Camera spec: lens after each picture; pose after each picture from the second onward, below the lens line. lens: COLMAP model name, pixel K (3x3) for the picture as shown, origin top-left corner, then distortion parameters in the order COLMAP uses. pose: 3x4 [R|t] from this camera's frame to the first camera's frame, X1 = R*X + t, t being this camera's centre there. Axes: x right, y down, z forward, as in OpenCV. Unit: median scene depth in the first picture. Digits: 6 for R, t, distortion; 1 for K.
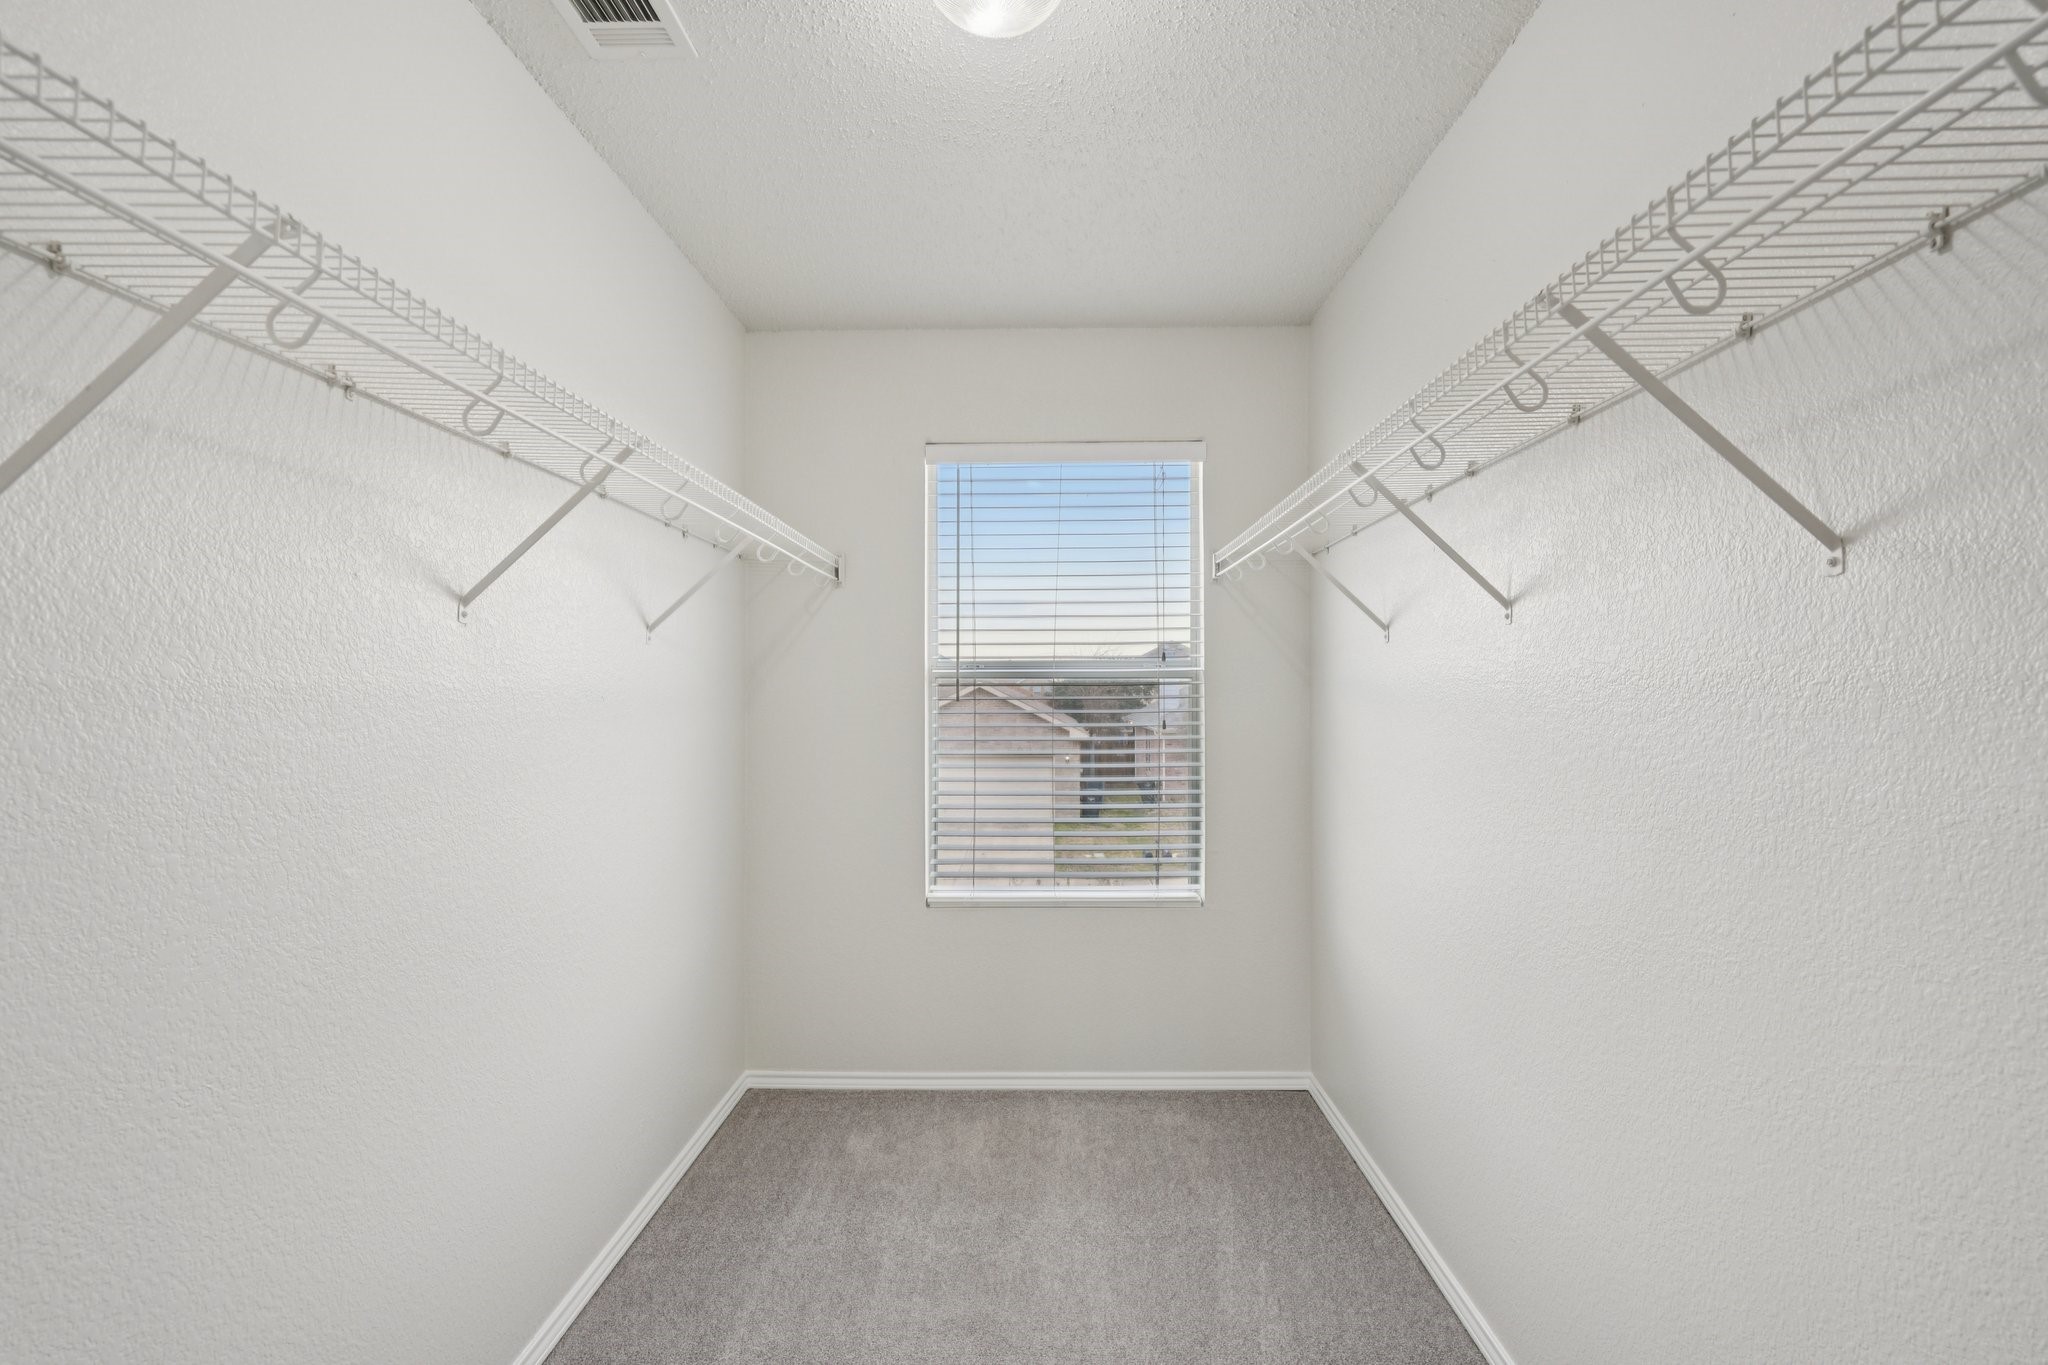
lens RADIAL K [[971.7, 0, 1024.2], [0, 971.7, 677.7], [0, 0, 1]] dist [-0.003957, 0.001172]
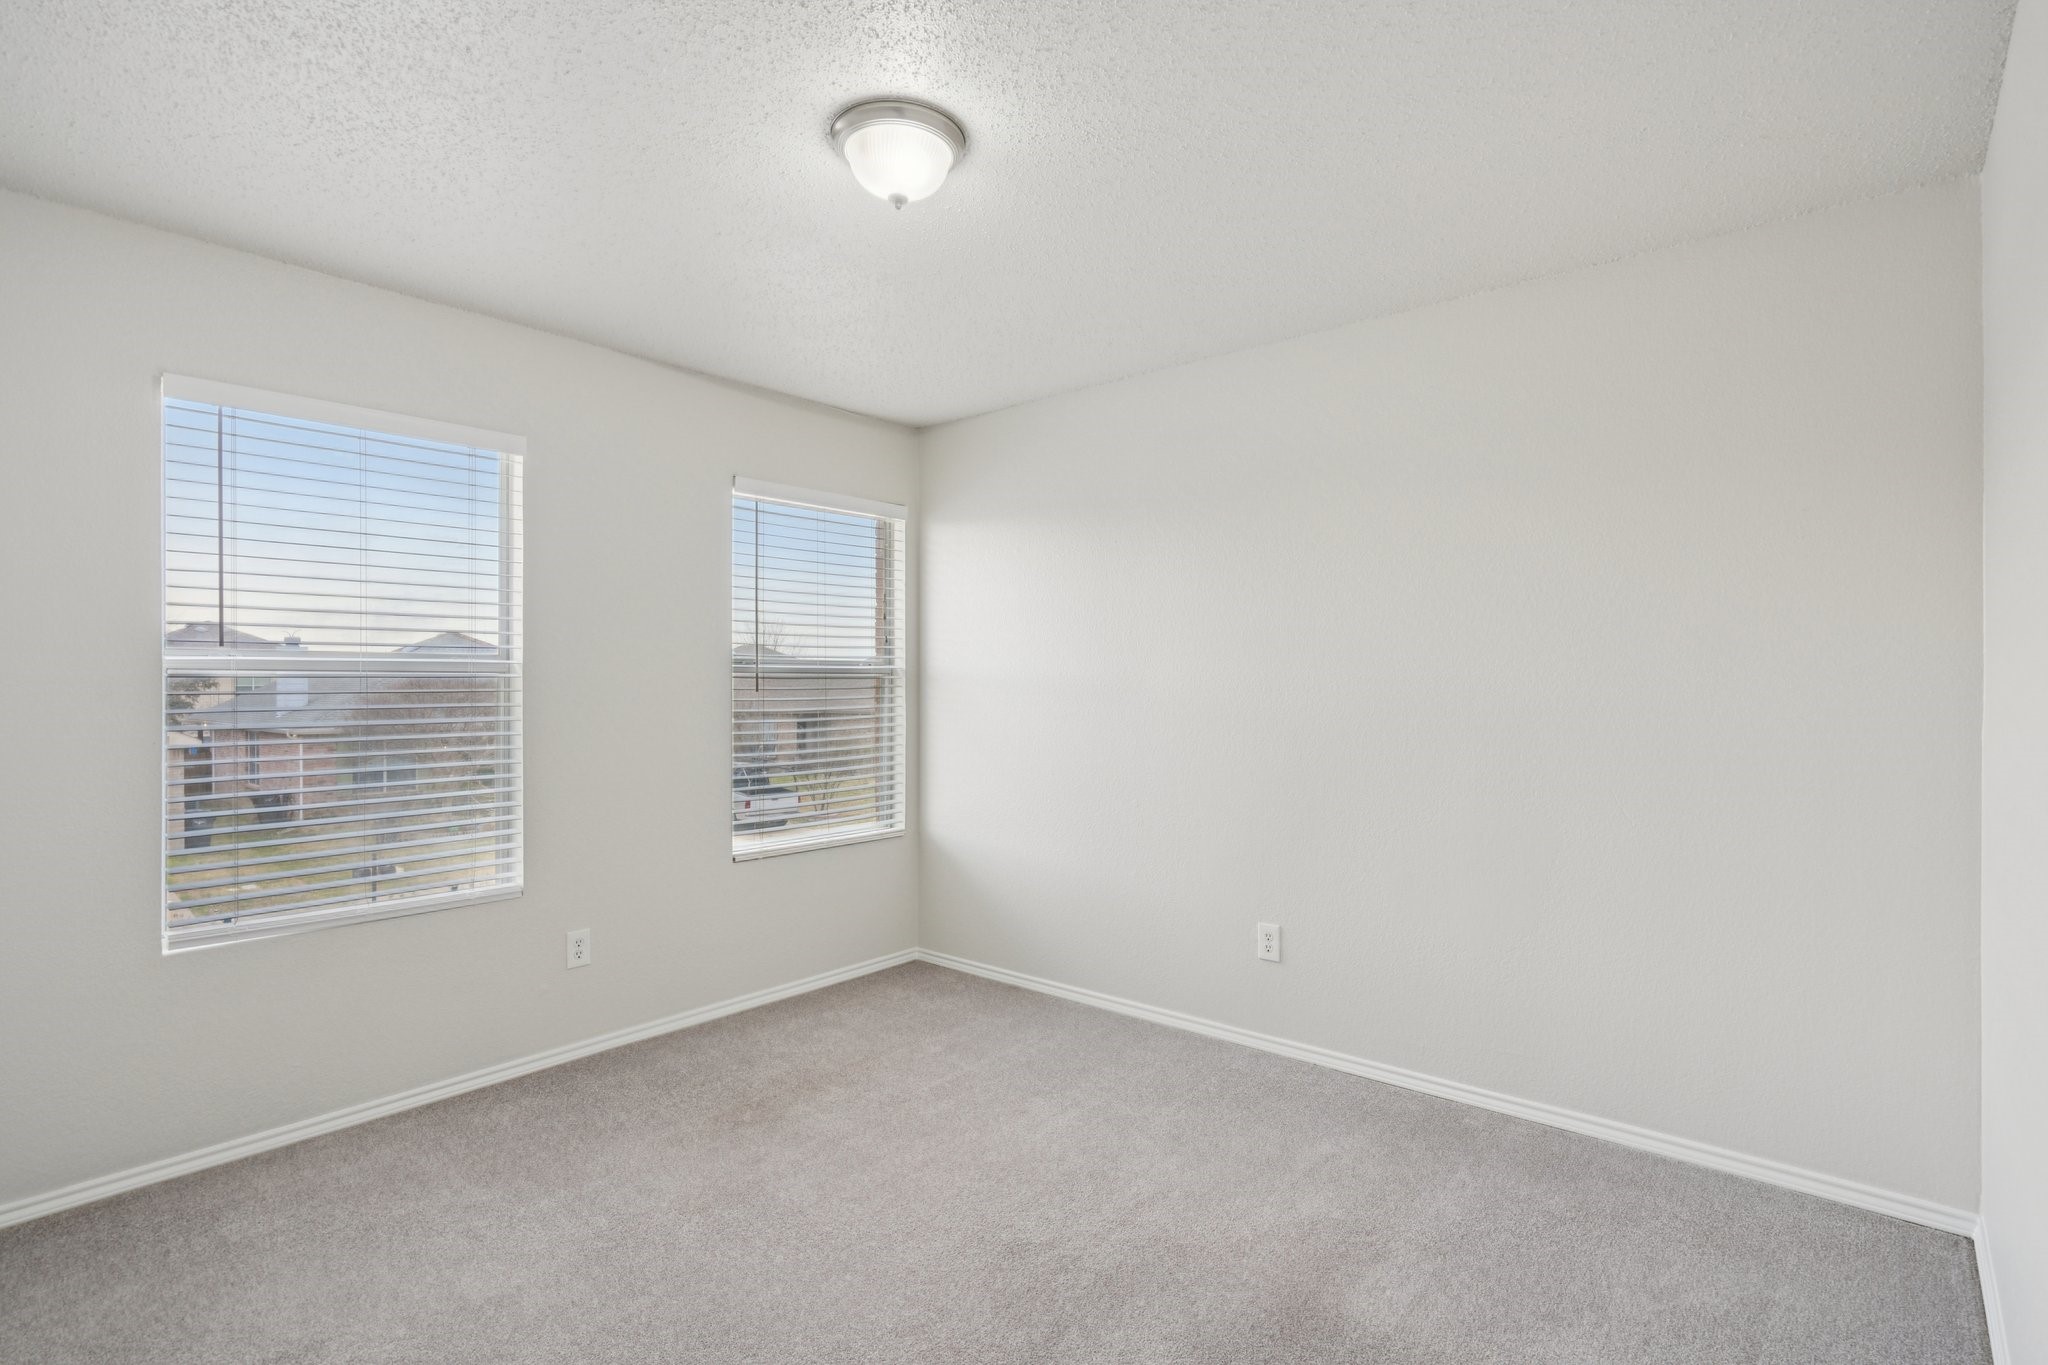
lens RADIAL K [[971.7, 0, 1024.5], [0, 971.7, 692.8], [0, 0, 1]] dist [-0.003957, 0.001172]
pose [[0.645526, 0.000889, 0.763737, -0.151822], [-0.015489, 0.999809, 0.011927, 0.001591], [-0.763581, -0.019529, 0.645417, -0.006941]]
